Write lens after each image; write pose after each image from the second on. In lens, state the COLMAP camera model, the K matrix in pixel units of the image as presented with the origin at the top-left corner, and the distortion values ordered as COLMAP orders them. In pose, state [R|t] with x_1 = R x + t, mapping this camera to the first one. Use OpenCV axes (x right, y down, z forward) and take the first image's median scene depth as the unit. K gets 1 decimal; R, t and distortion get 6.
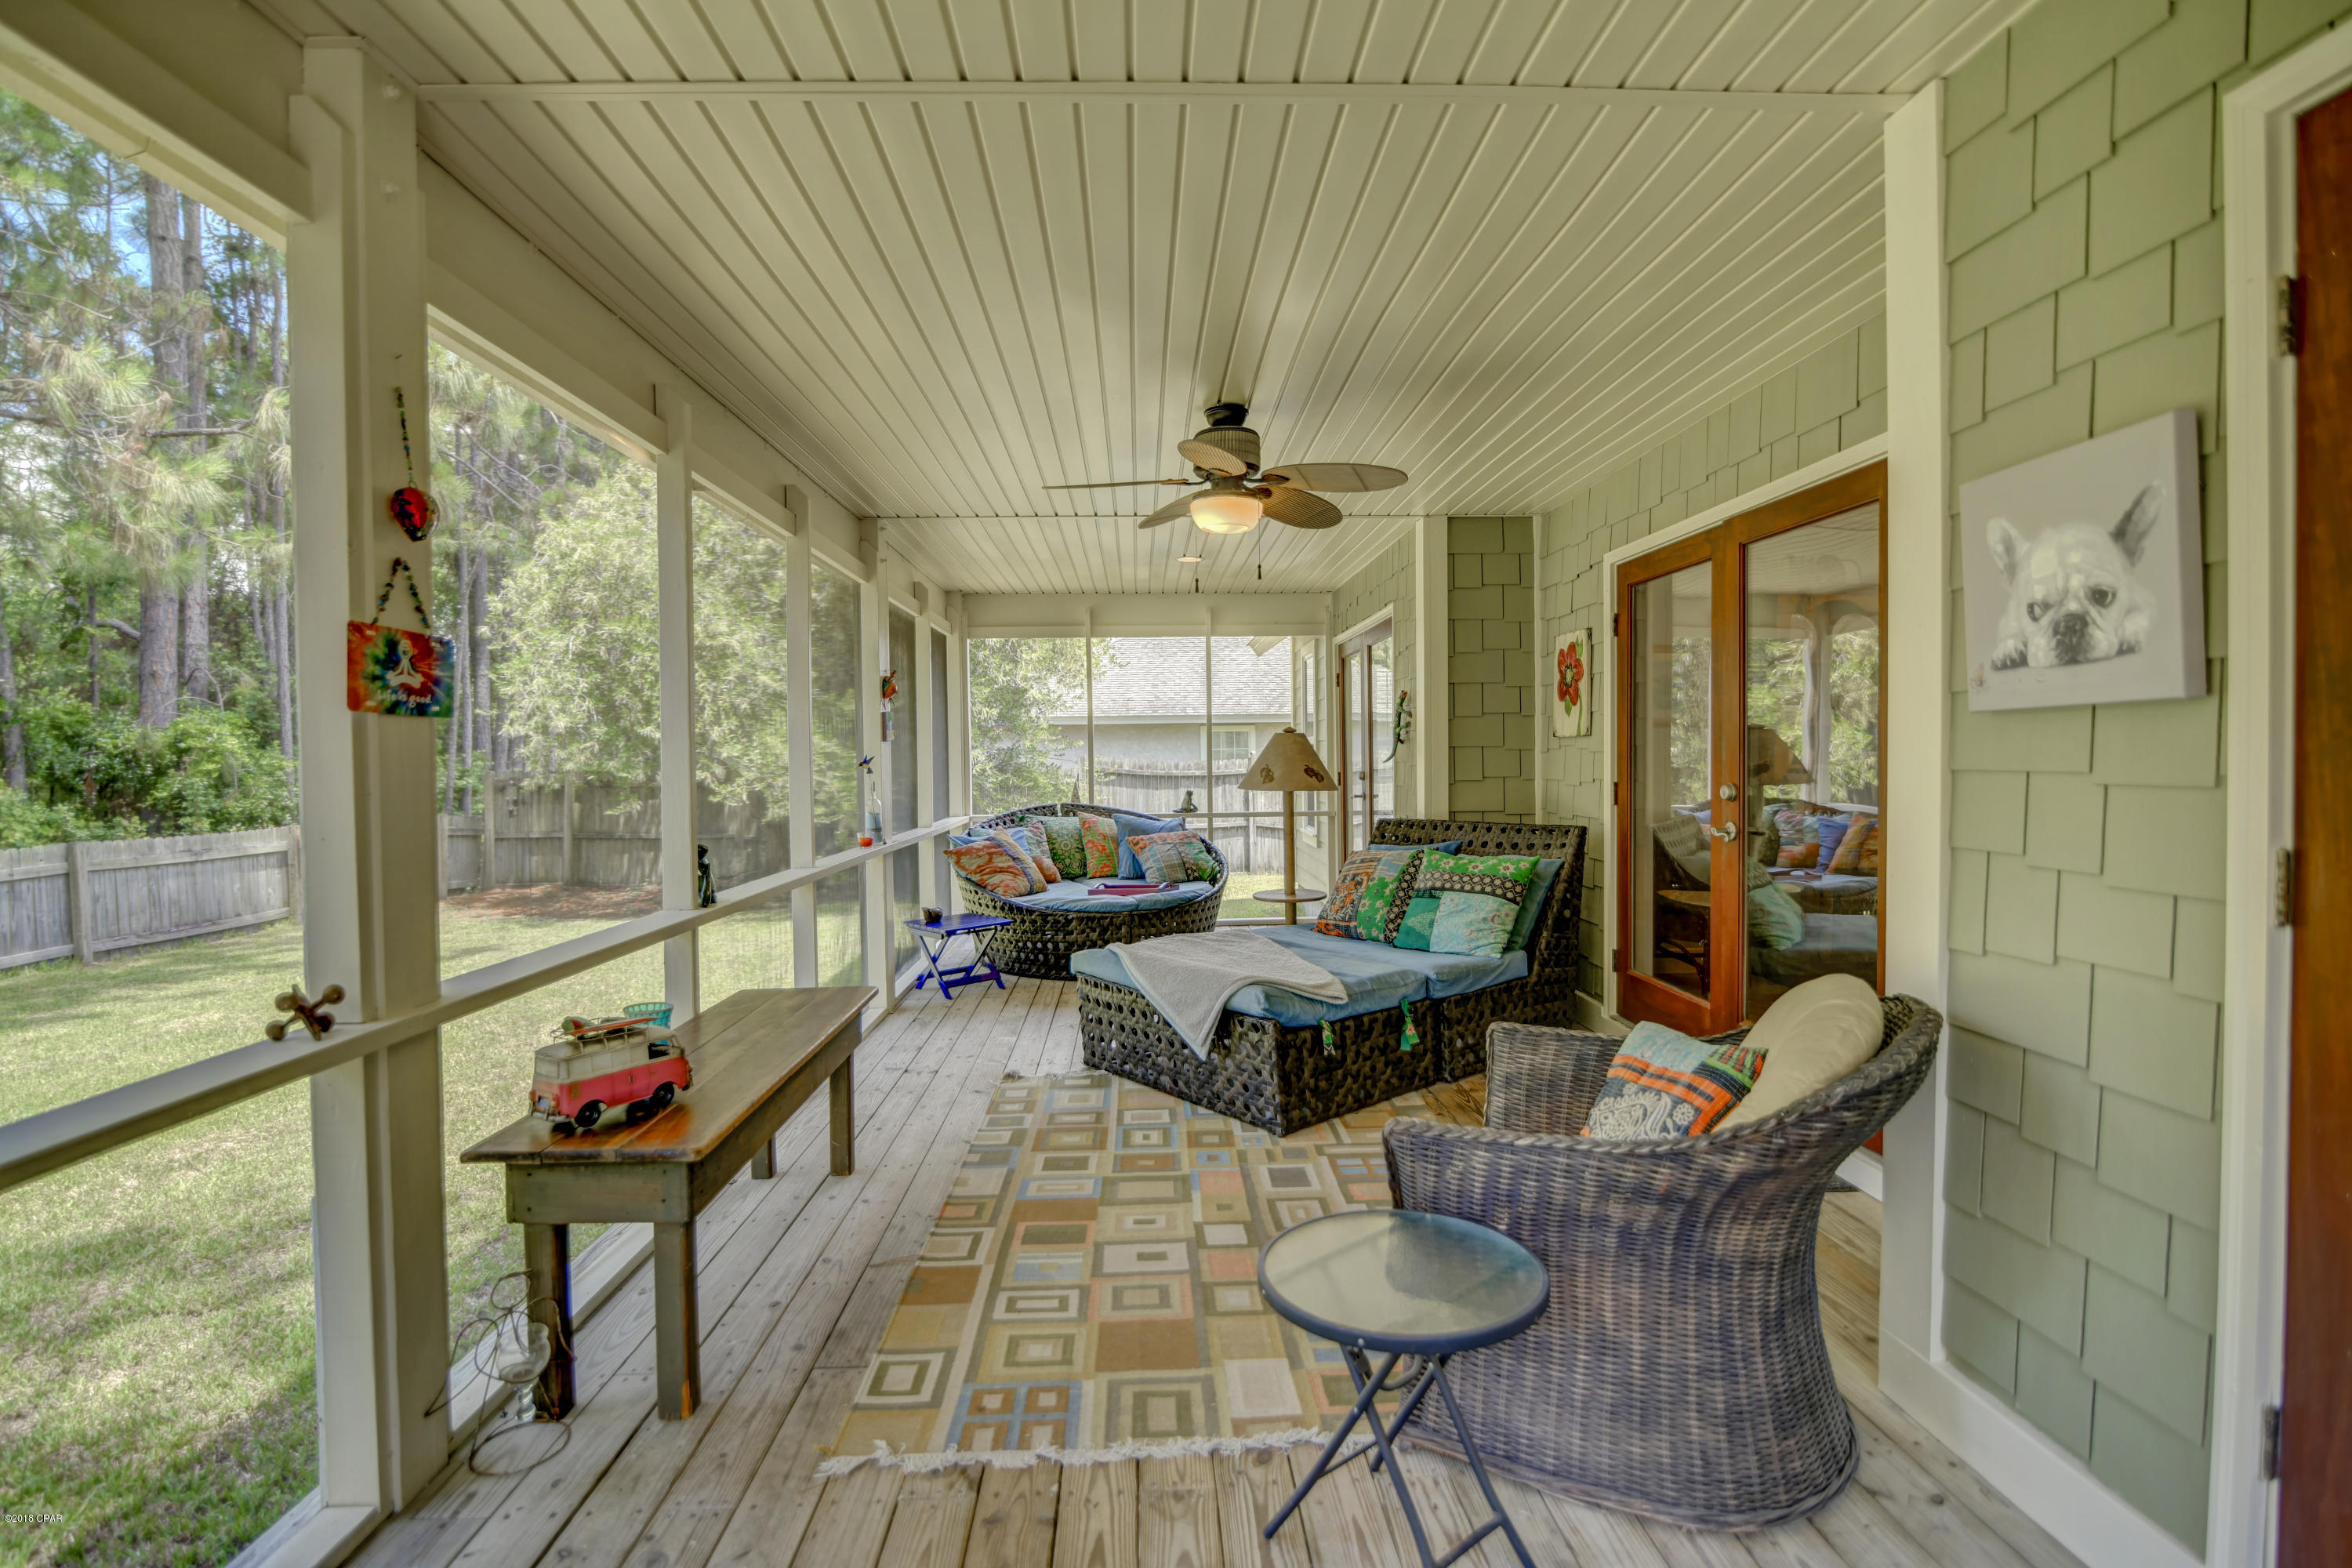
lens RADIAL K [[1087.6, 0, 1170.8], [0, 1087.6, 782.6], [0, 0, 1]] dist [-0.021005, 0.001997]
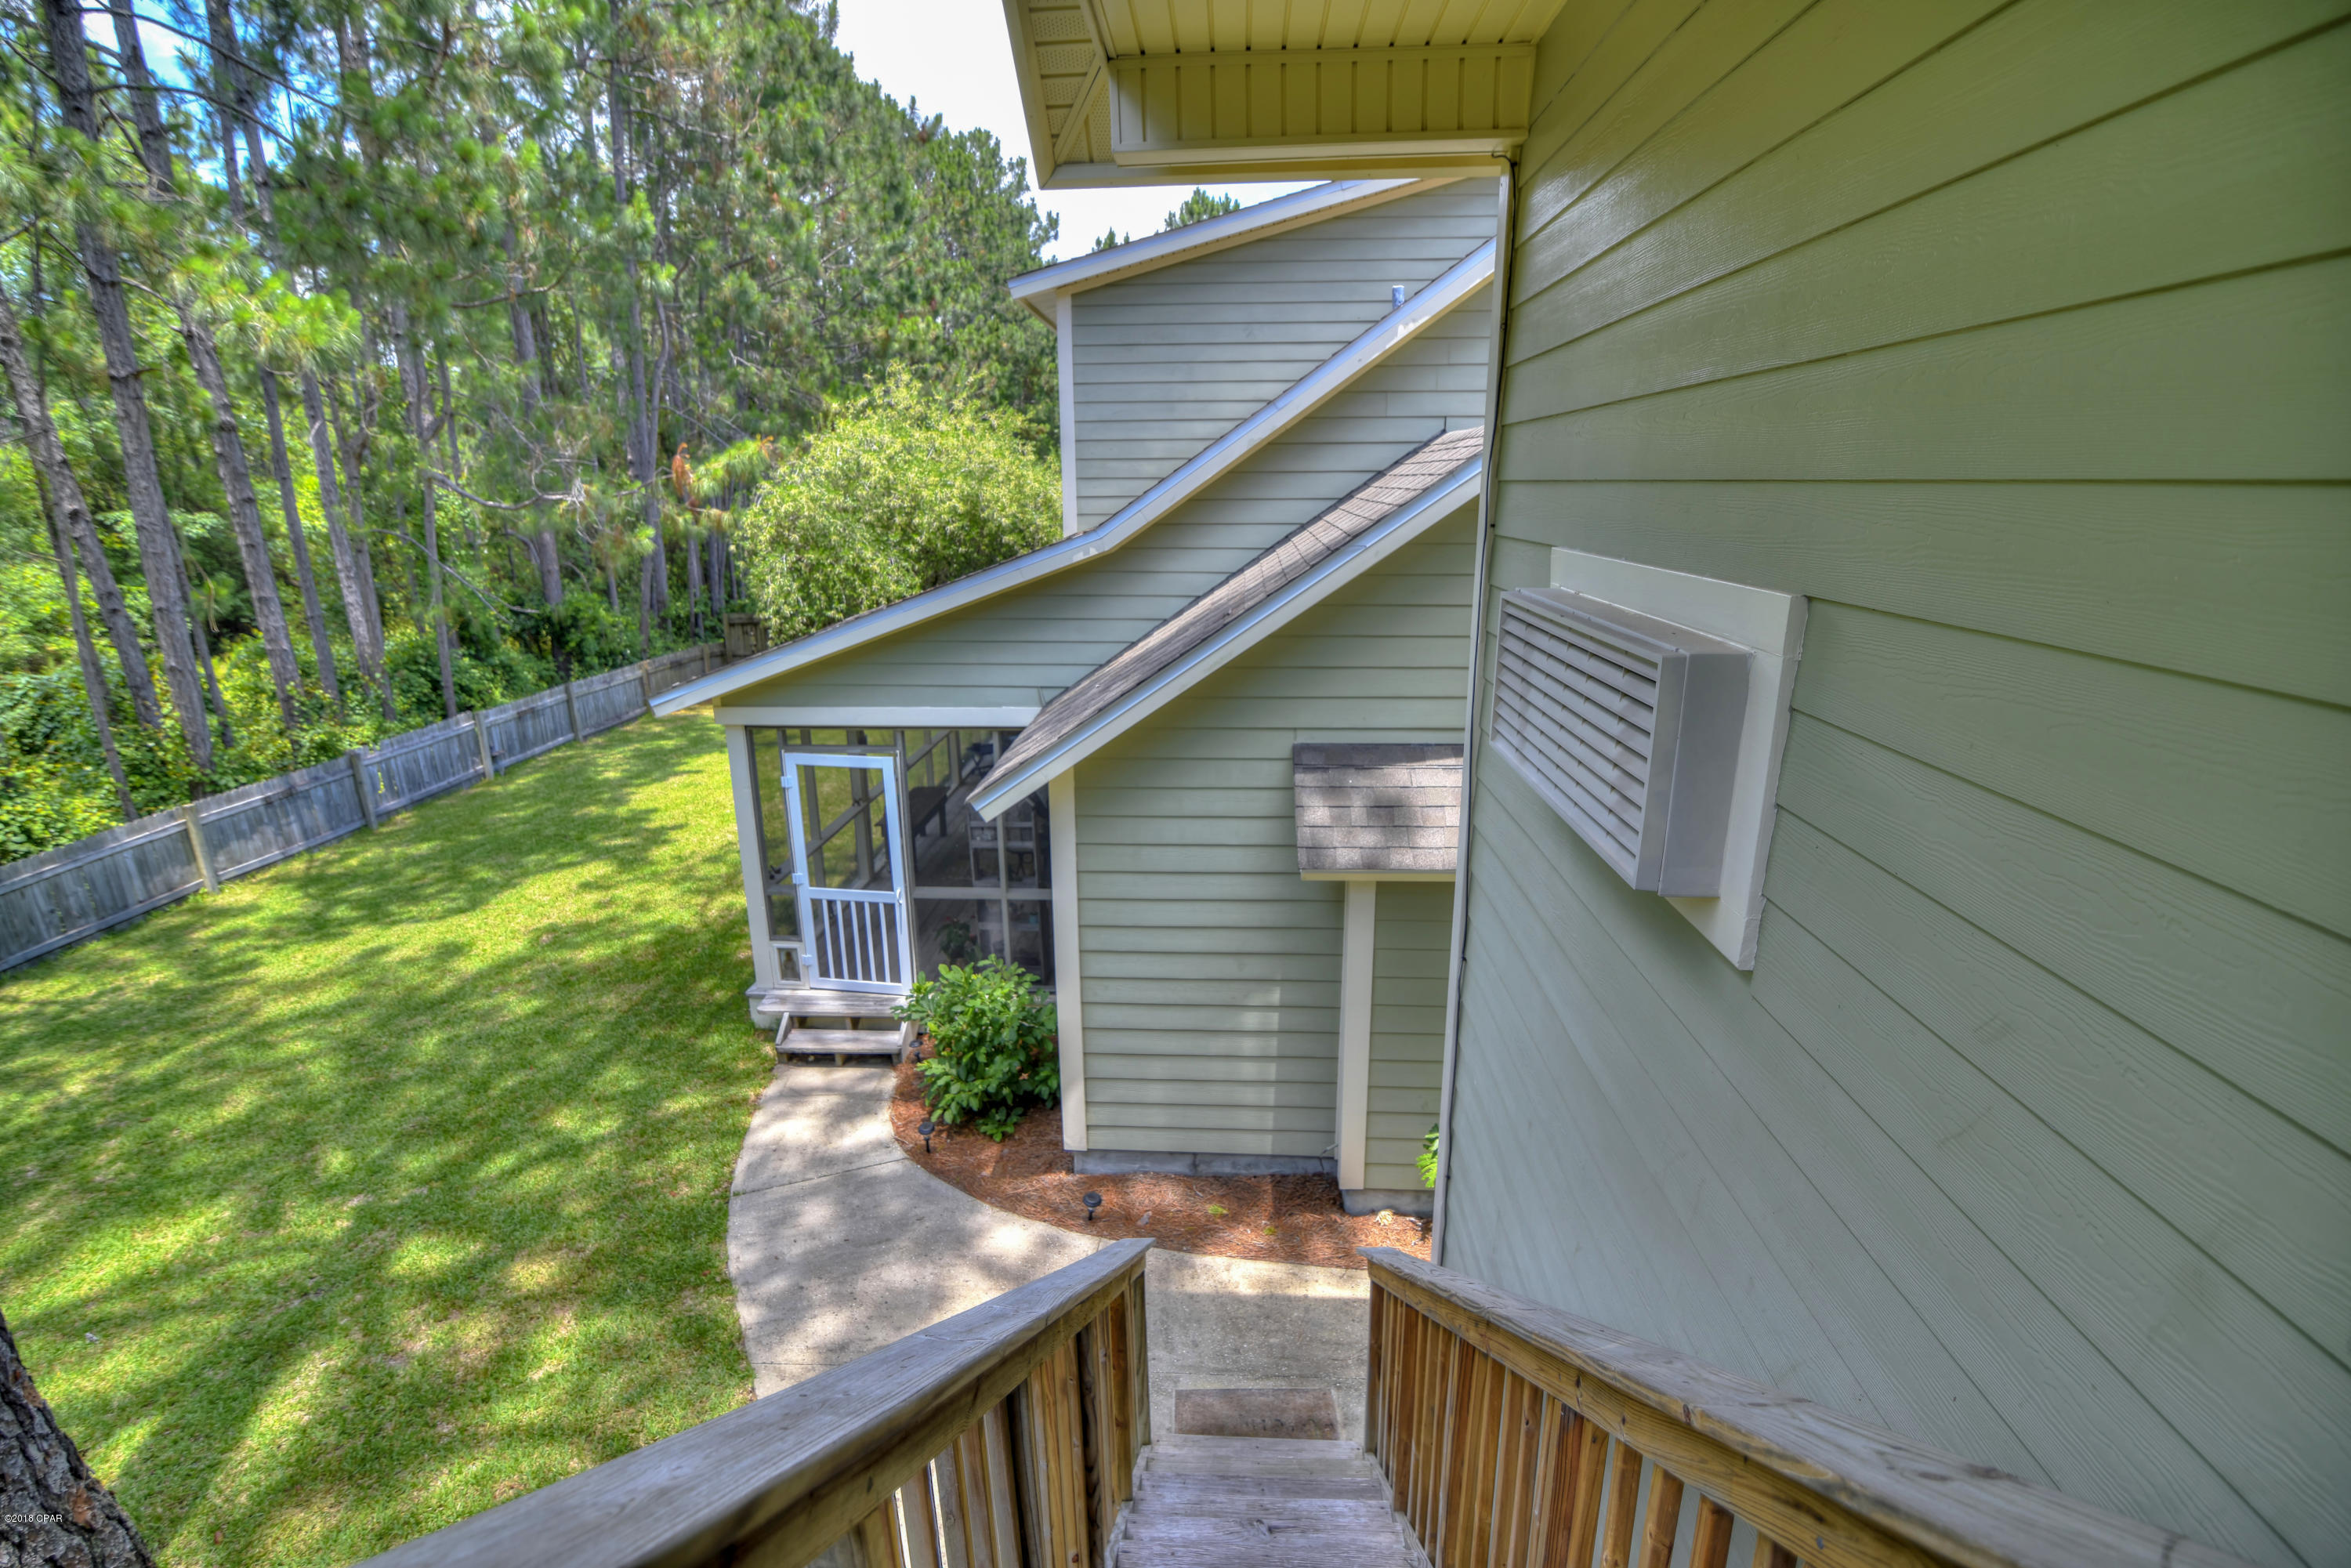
lens RADIAL K [[1087.1, 0, 1170.3], [0, 1087.1, 782.6], [0, 0, 1]] dist [-0.021005, 0.001997]
pose [[0.995568, 0.017328, -0.092438, 0.247889], [0.006704, 0.967304, 0.253532, -0.227905], [0.093809, -0.253028, 0.962900, -0.756045]]
